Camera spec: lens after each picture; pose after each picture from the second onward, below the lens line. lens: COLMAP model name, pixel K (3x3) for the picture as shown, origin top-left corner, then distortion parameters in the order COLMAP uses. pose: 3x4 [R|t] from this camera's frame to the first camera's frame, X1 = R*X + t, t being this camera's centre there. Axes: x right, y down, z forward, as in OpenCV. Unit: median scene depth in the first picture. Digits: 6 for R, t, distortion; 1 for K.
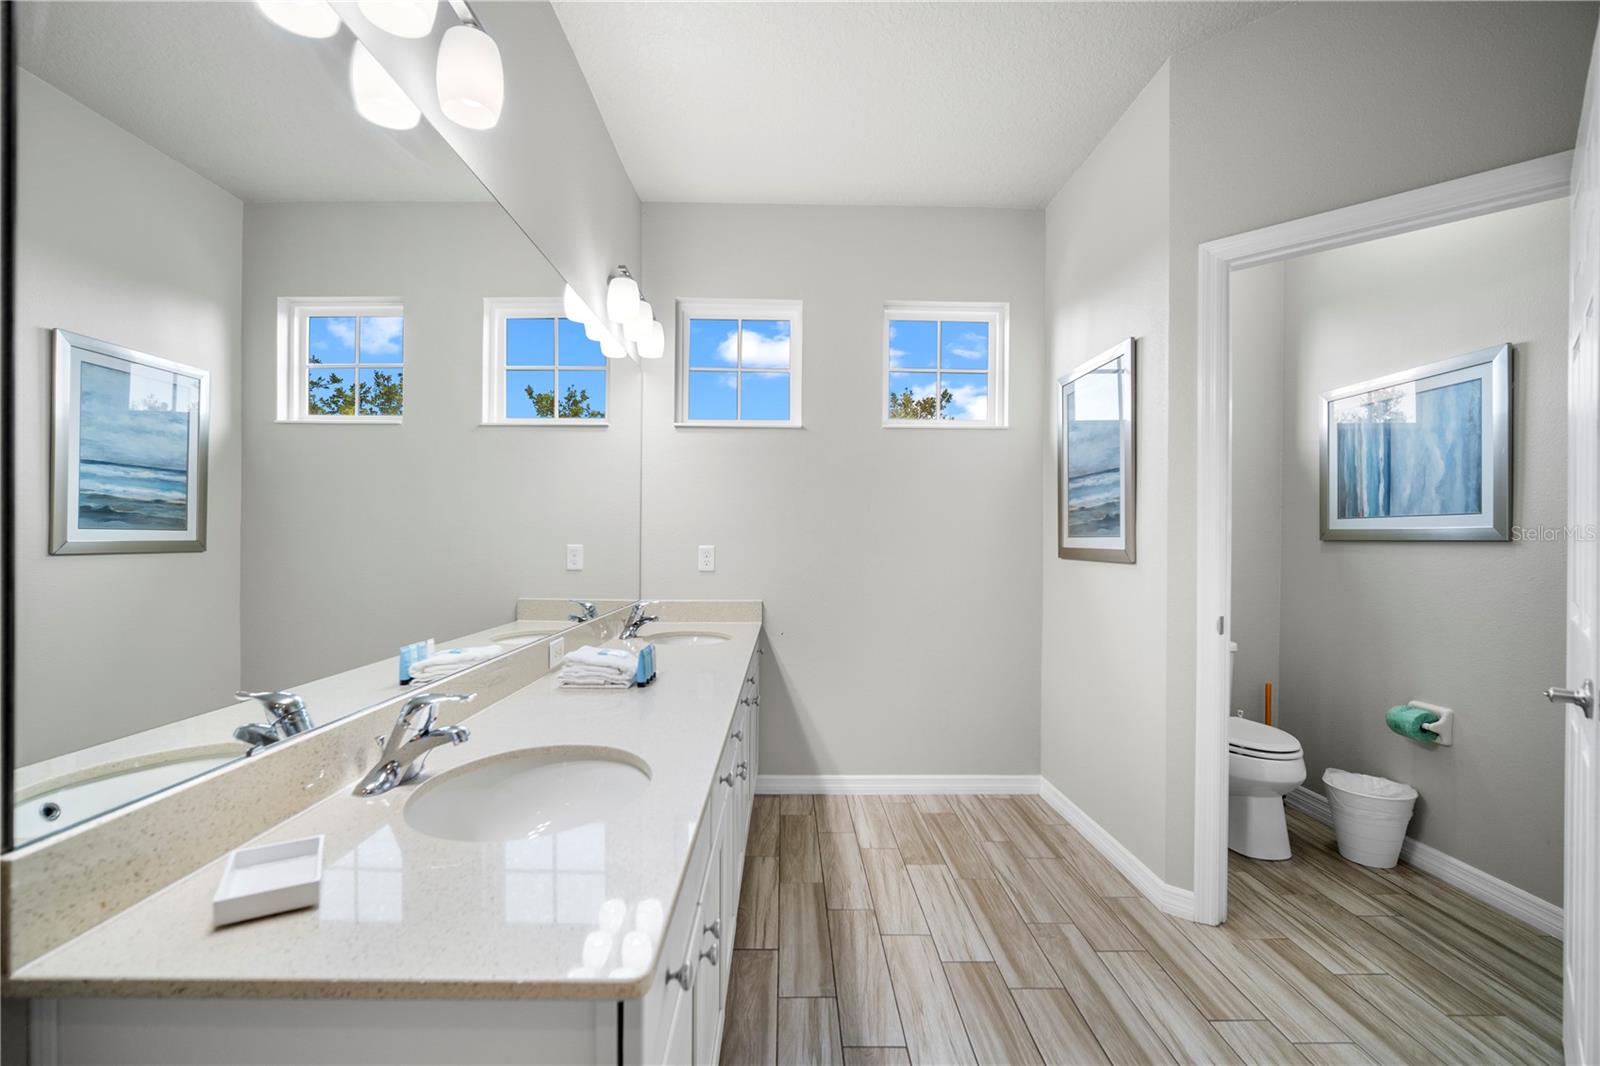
lens RADIAL K [[707.6, 0, 797.2], [0, 707.6, 541.5], [0, 0, 1]] dist [-0.014595, 0.000770]
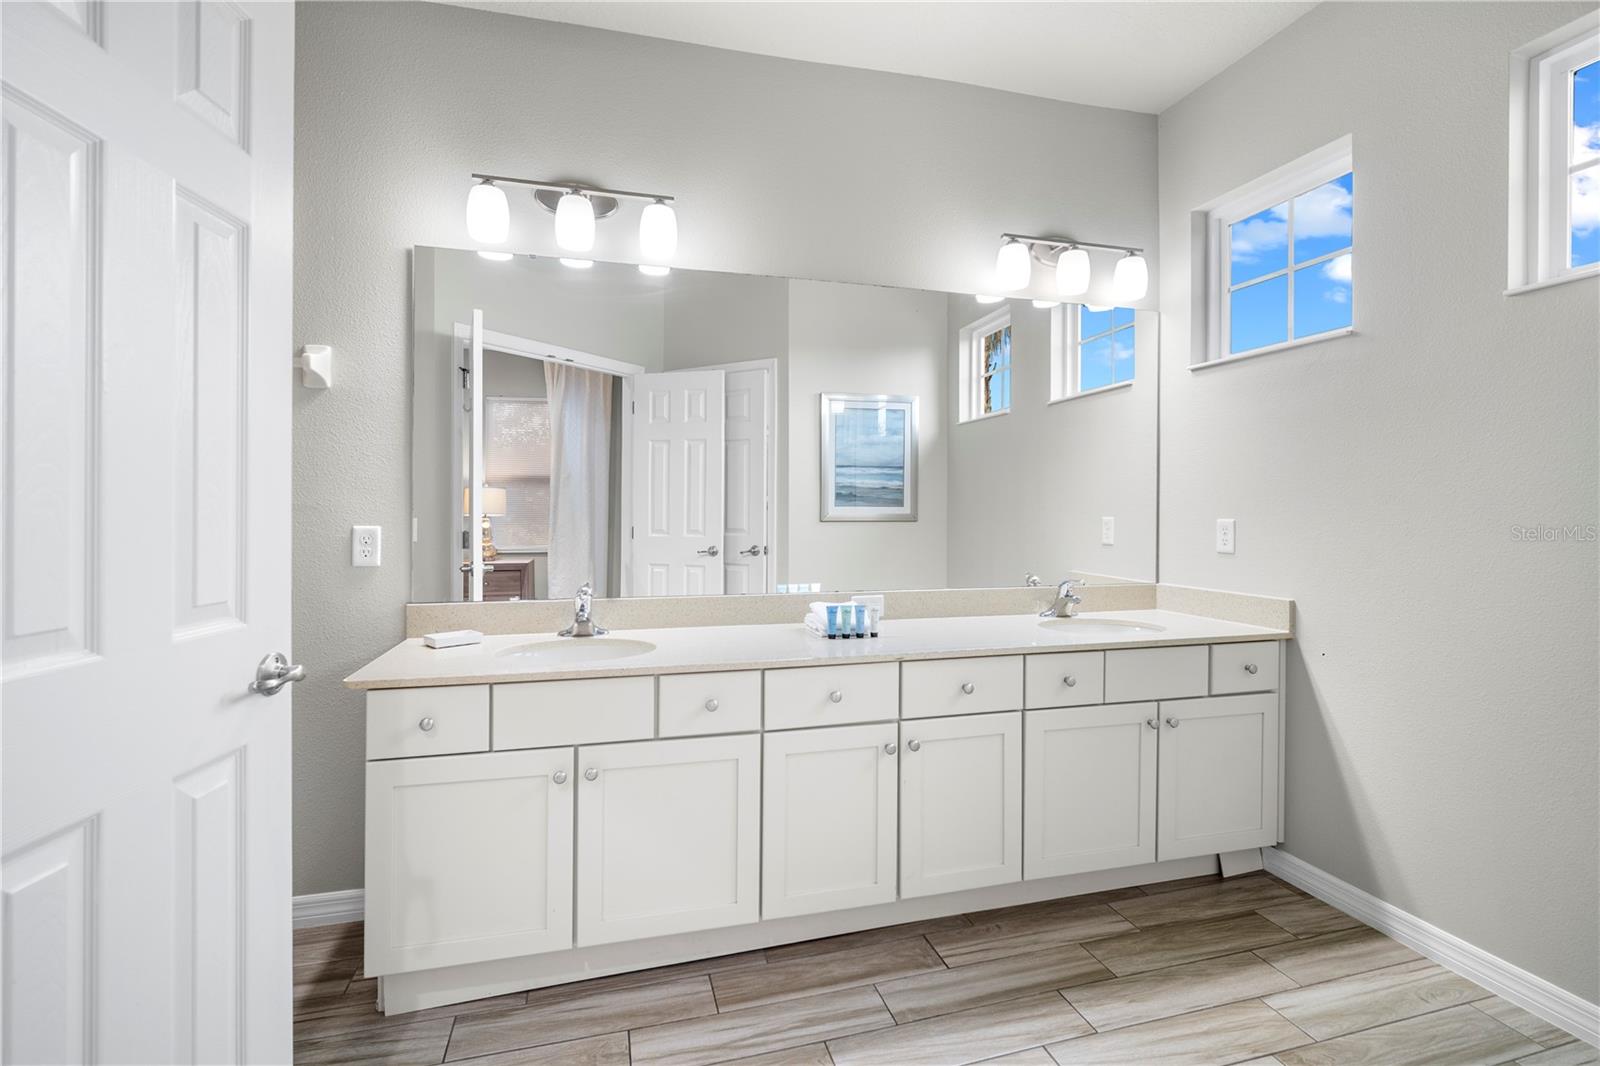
lens RADIAL K [[714.9, 0, 781.7], [0, 714.9, 518.9], [0, 0, 1]] dist [-0.014627, 0.000827]
pose [[0.240738, 0.004734, -0.970579, 0.564052], [-0.003924, 0.999985, 0.003904, 0.005435], [0.970582, 0.002869, 0.240753, 0.410105]]
